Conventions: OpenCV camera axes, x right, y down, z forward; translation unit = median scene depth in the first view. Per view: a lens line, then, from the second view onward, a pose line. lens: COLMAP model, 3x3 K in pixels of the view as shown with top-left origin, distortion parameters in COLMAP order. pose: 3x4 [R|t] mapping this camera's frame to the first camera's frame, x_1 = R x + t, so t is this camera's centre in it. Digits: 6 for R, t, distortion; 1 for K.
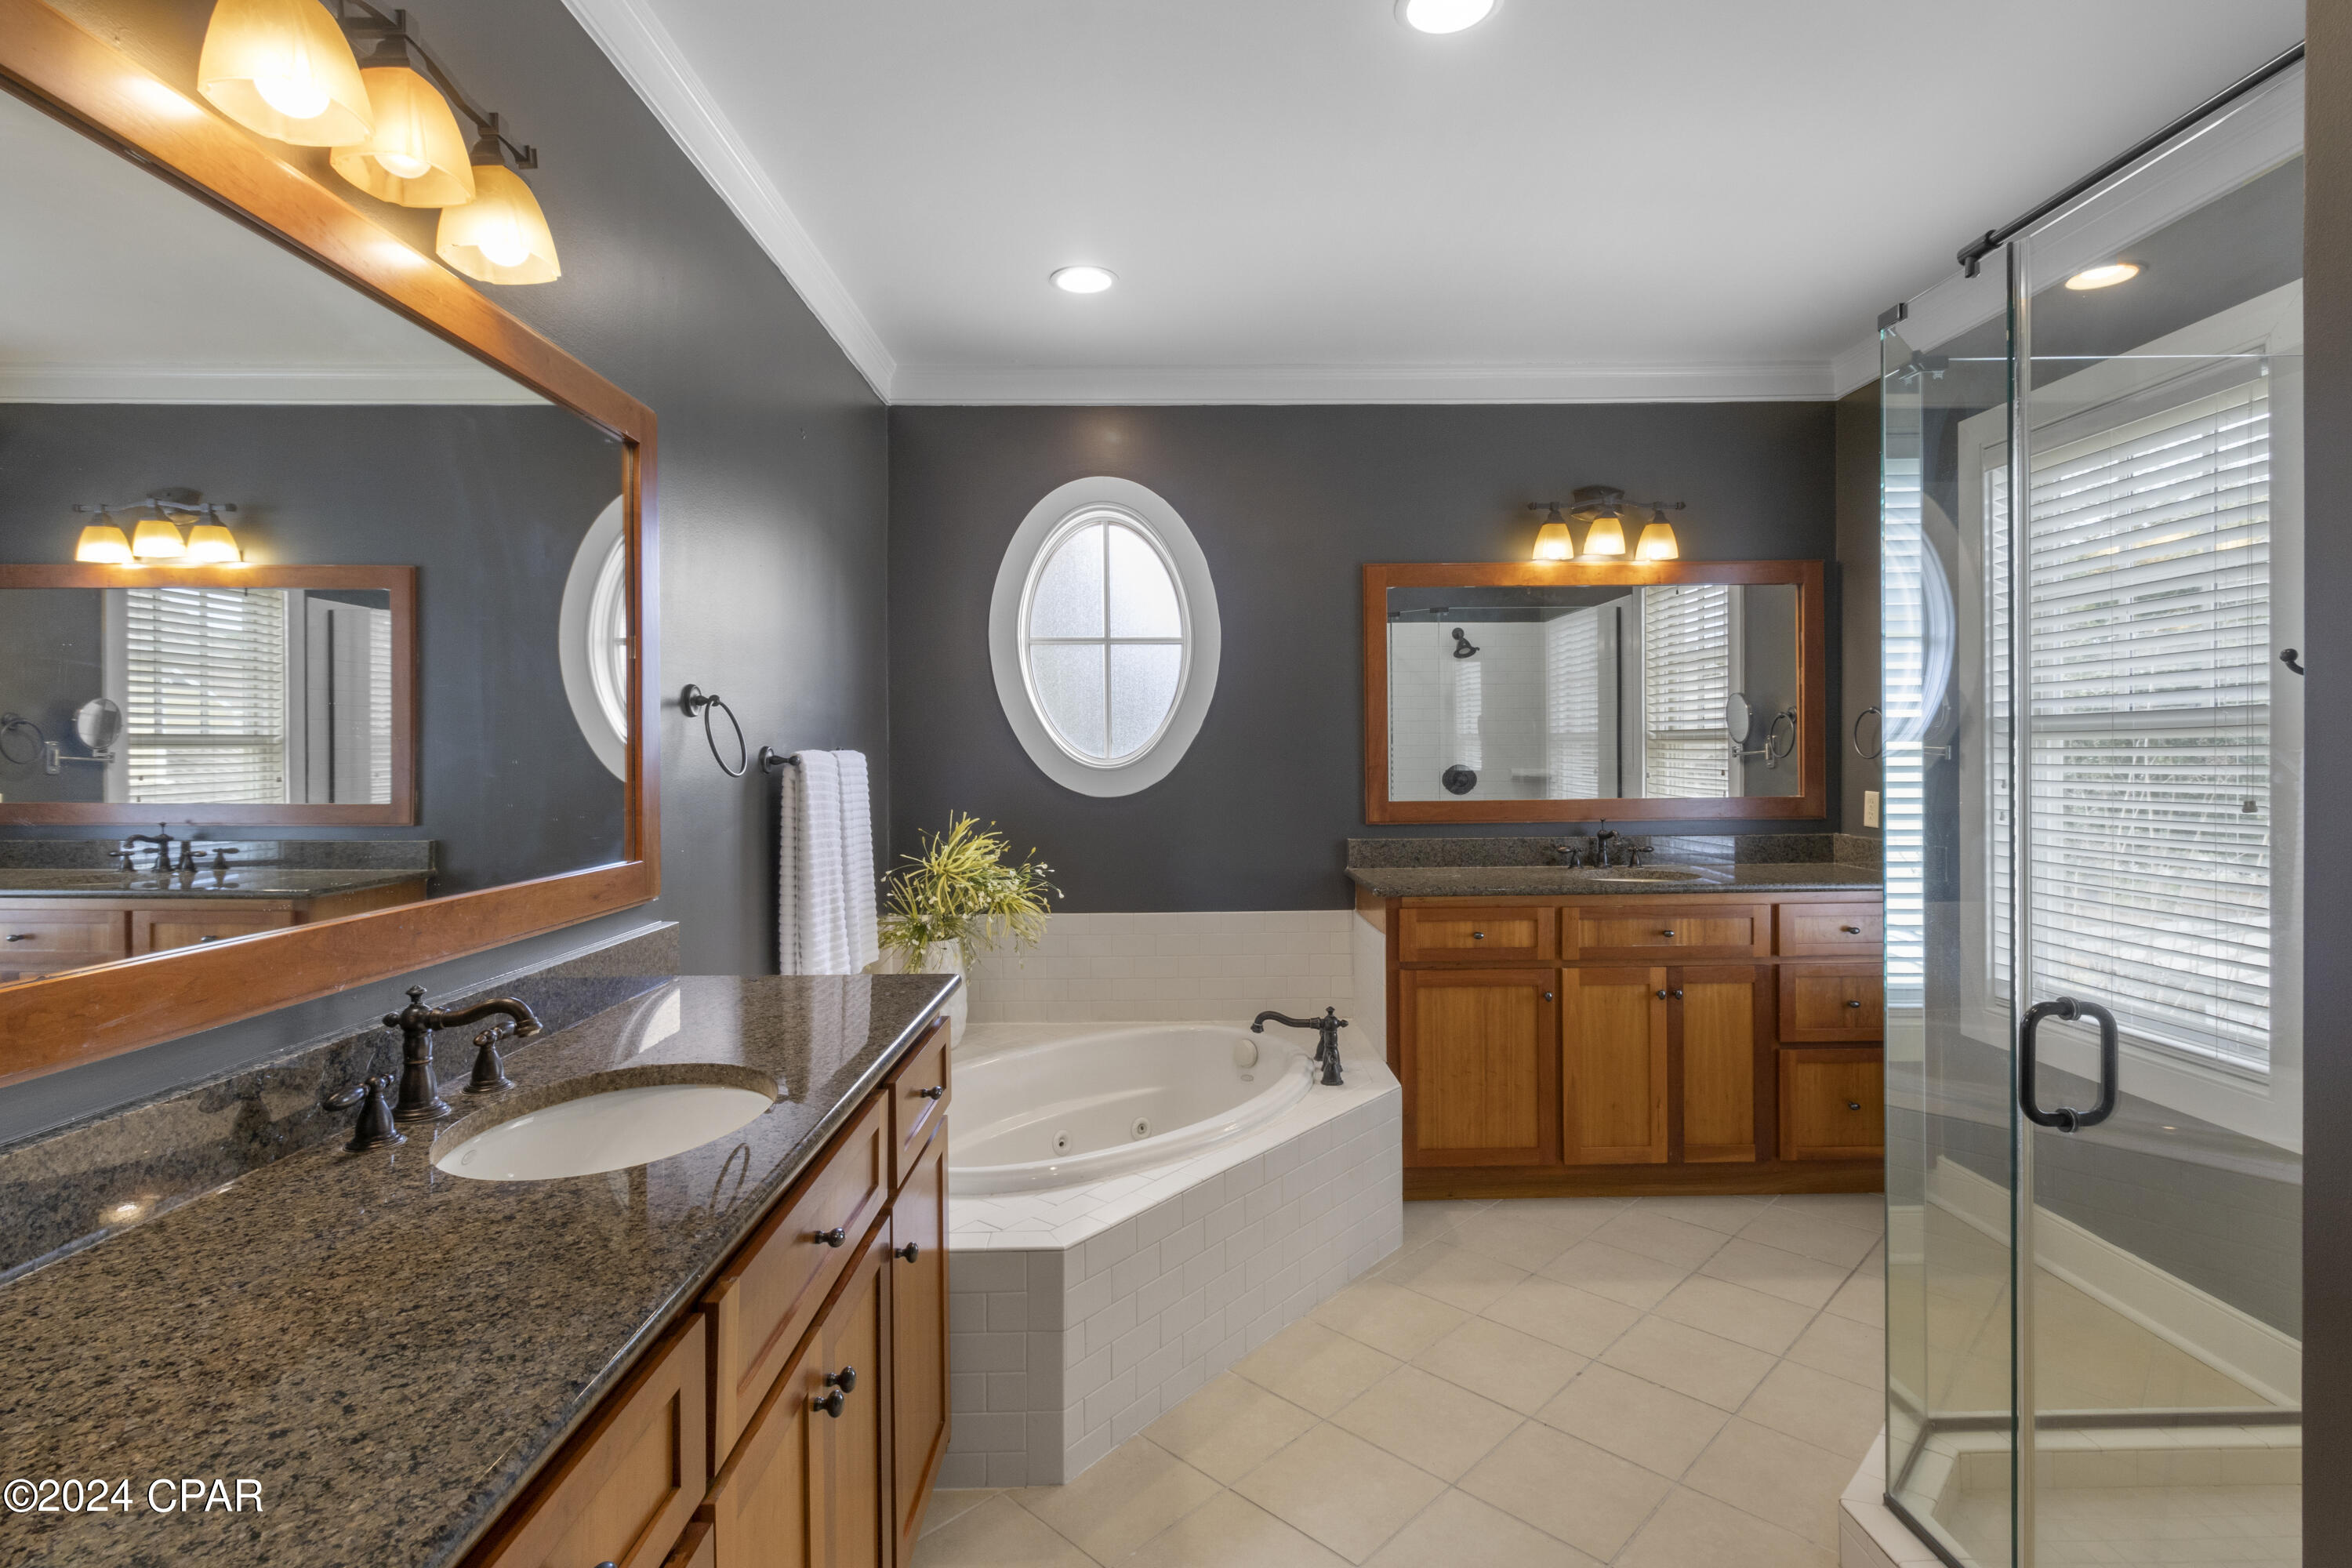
lens RADIAL K [[1129.8, 0, 1203.8], [0, 1129.8, 756.2], [0, 0, 1]] dist [0.001971, 0.000924]
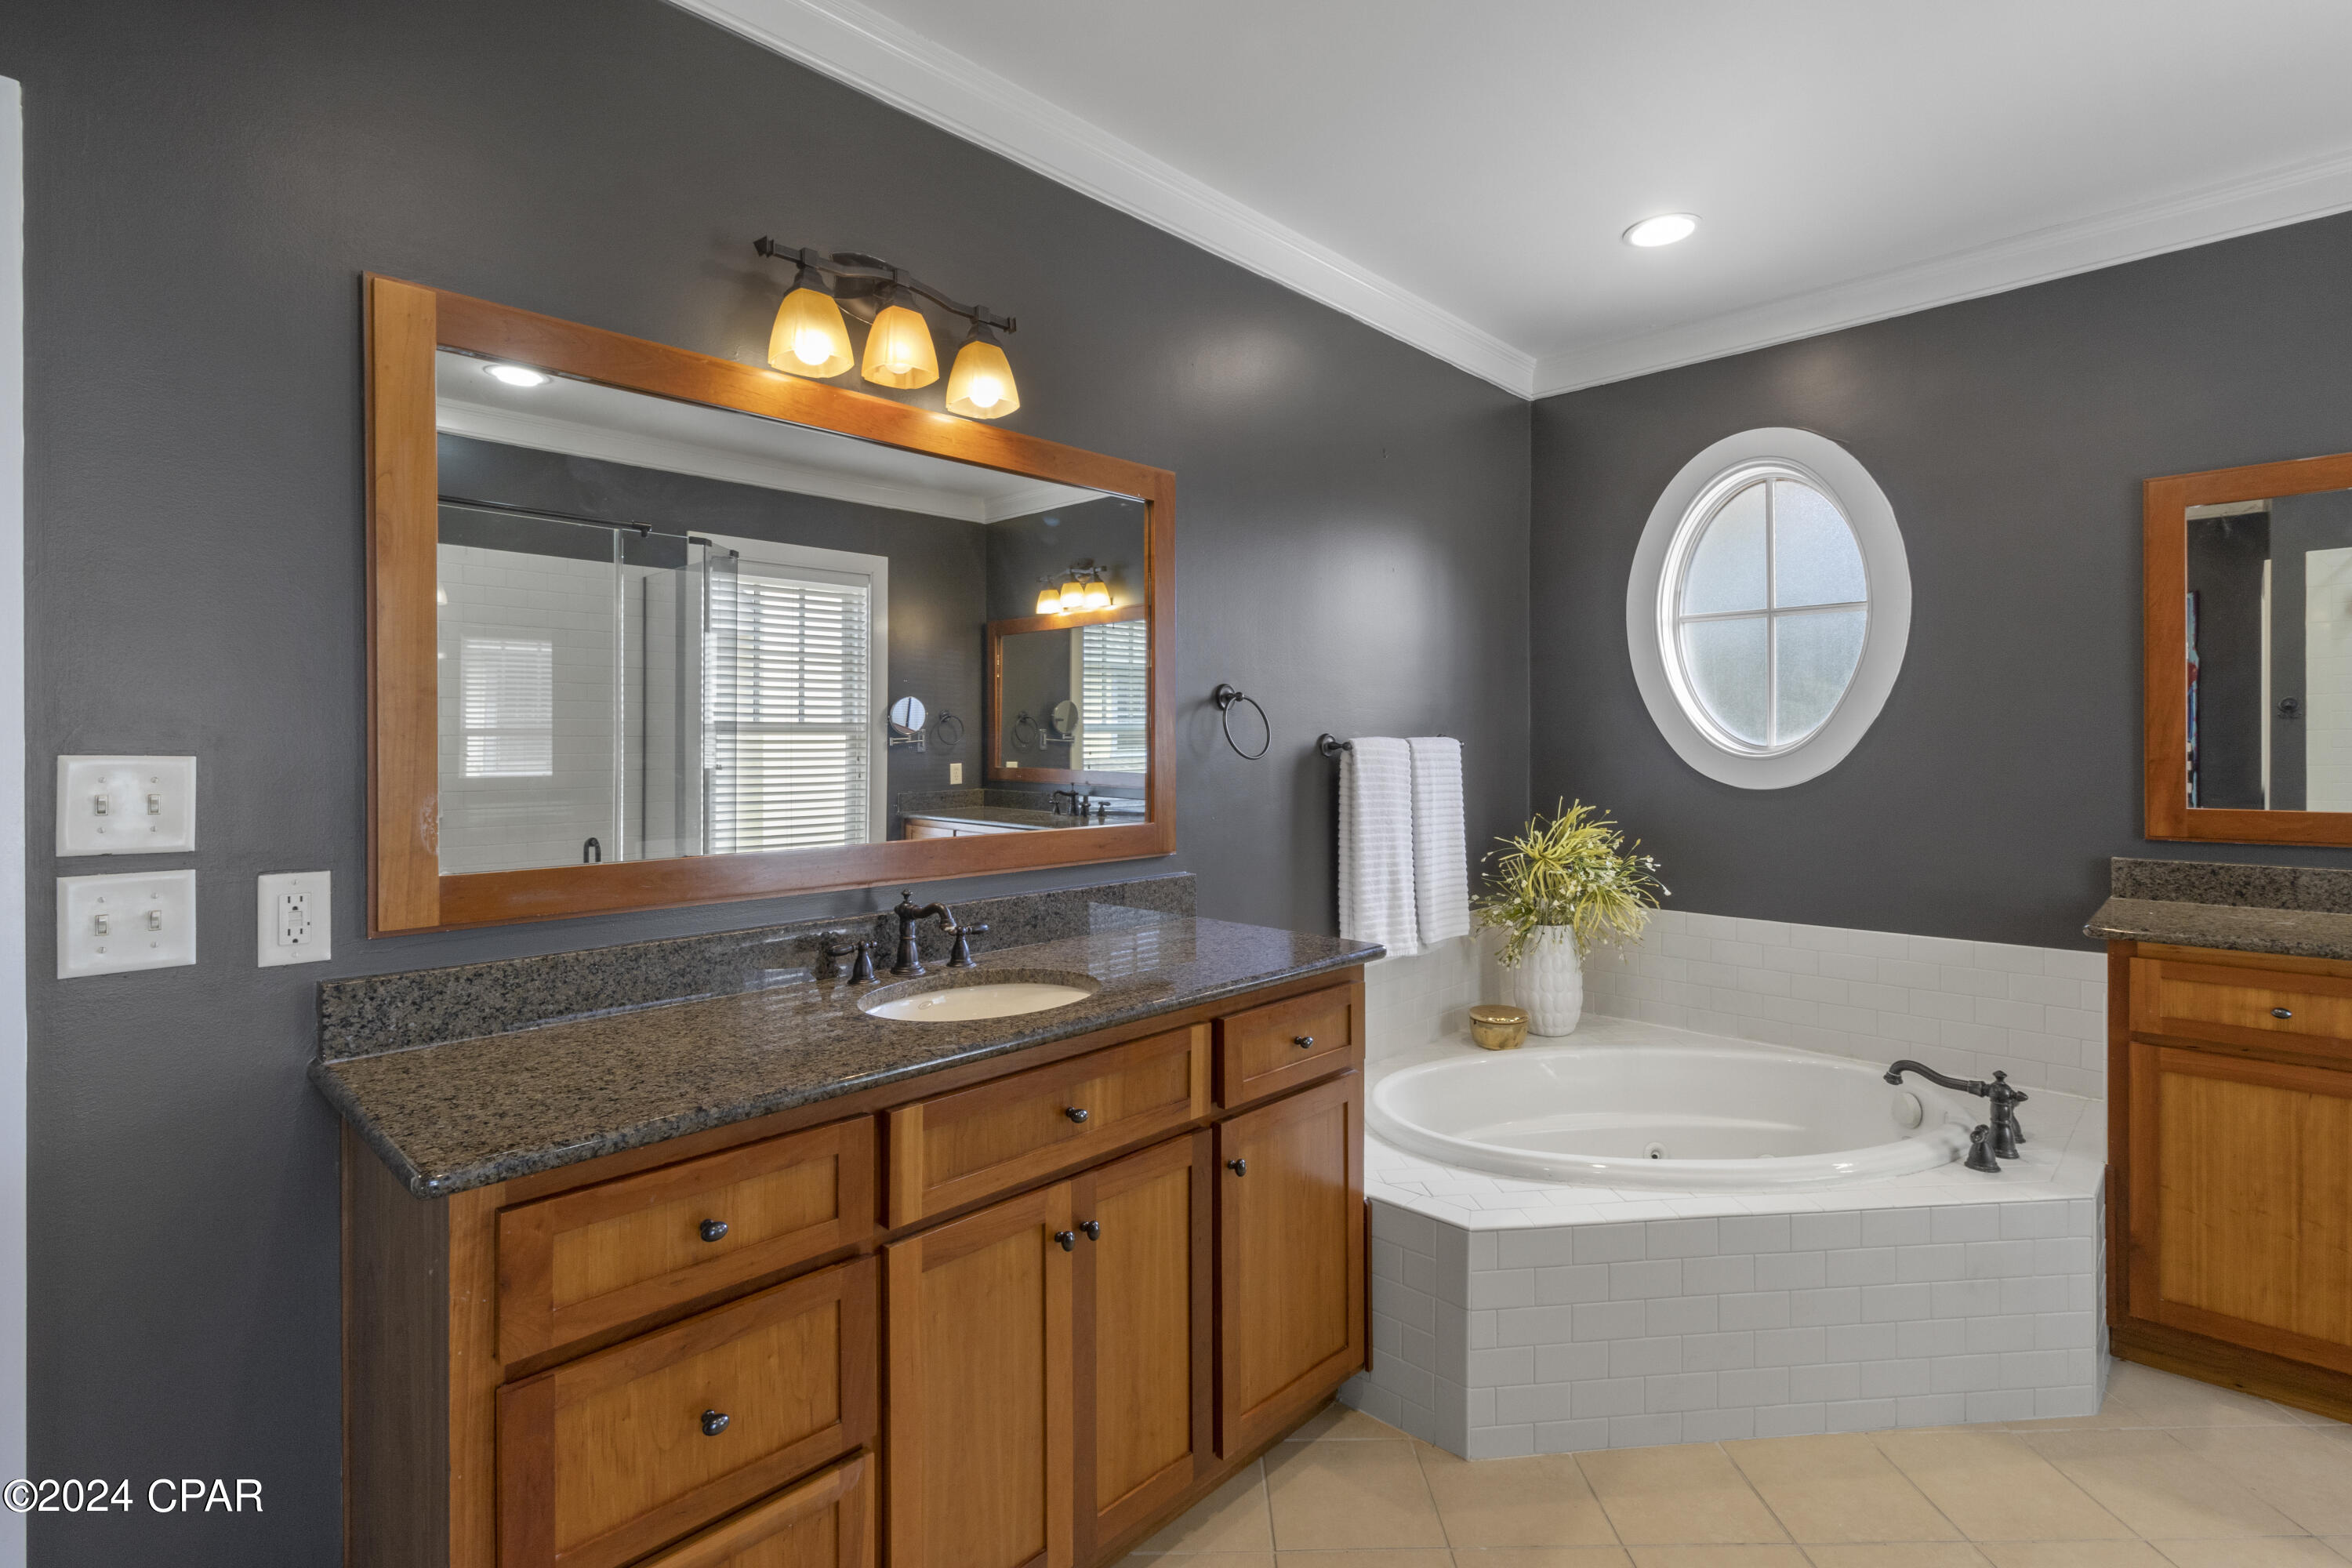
lens RADIAL K [[1129.8, 0, 1209.6], [0, 1129.8, 742.6], [0, 0, 1]] dist [0.001971, 0.000924]
pose [[0.706944, 0.005785, -0.707245, 0.267811], [-0.003732, 0.999983, 0.004449, -0.002837], [0.707259, -0.000506, 0.706954, 0.074045]]
